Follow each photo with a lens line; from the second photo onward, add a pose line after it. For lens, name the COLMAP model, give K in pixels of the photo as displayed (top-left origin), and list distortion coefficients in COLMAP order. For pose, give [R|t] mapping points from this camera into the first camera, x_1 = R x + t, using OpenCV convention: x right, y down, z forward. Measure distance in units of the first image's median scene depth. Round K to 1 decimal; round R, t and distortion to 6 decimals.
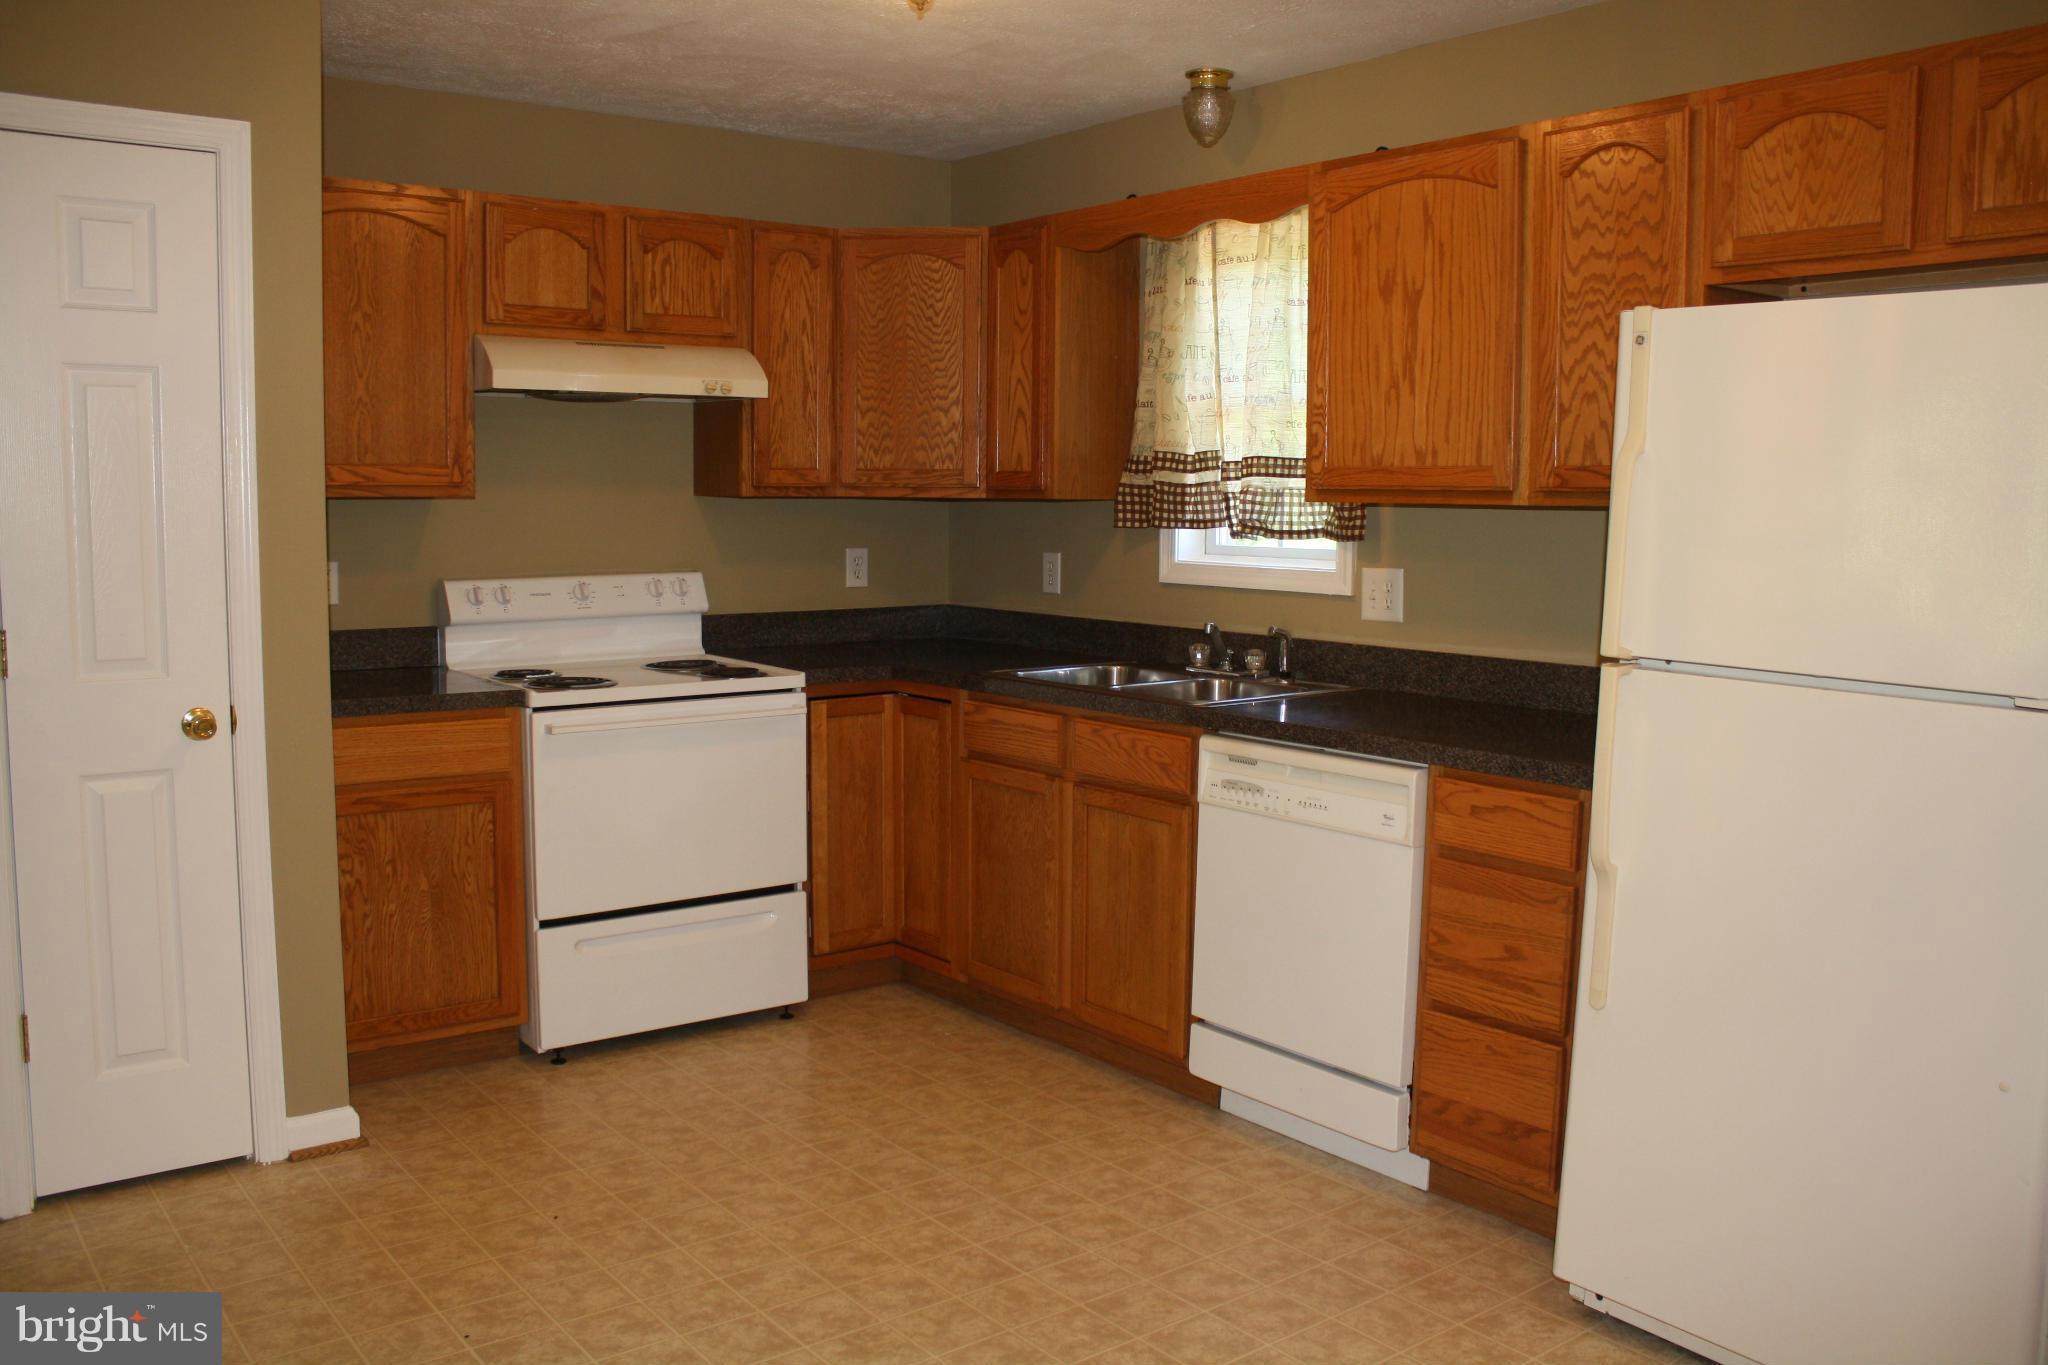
lens RADIAL K [[1696.1, 0, 1026.8], [0, 1696.1, 667.5], [0, 0, 1]] dist [-0.164146, 0.135923]
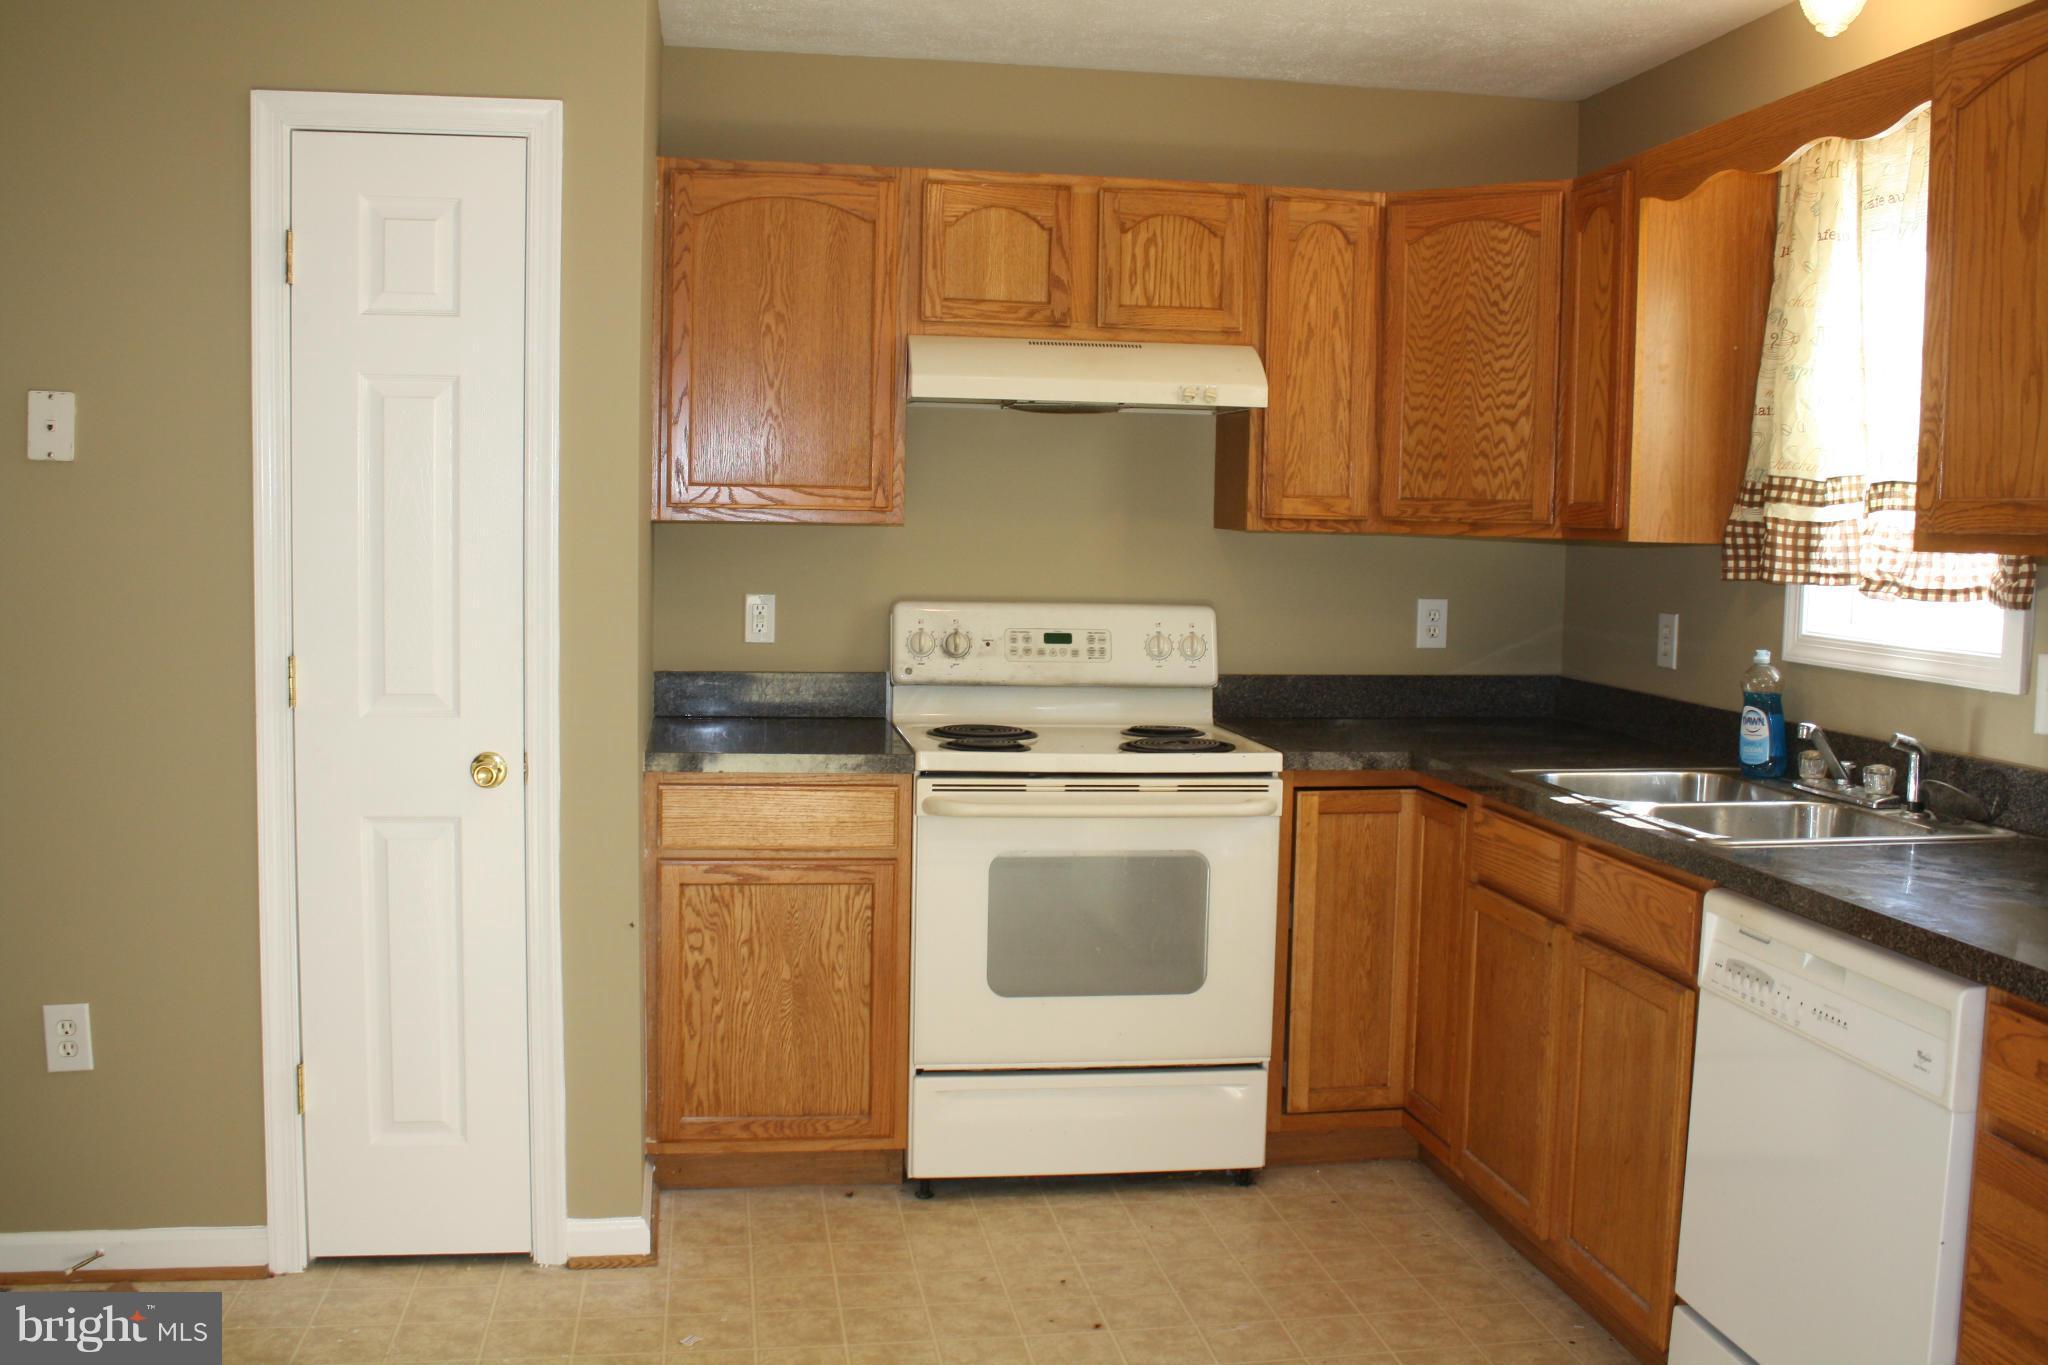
lens RADIAL K [[1846.4, 0, 1017.4], [0, 1846.4, 678.6], [0, 0, 1]] dist [-0.137640, 0.060595]
pose [[0.879135, 0.048429, -0.474105, 0.174123], [-0.058762, 0.998248, -0.006992, -0.020255], [0.472936, 0.034006, 0.880440, 0.197001]]
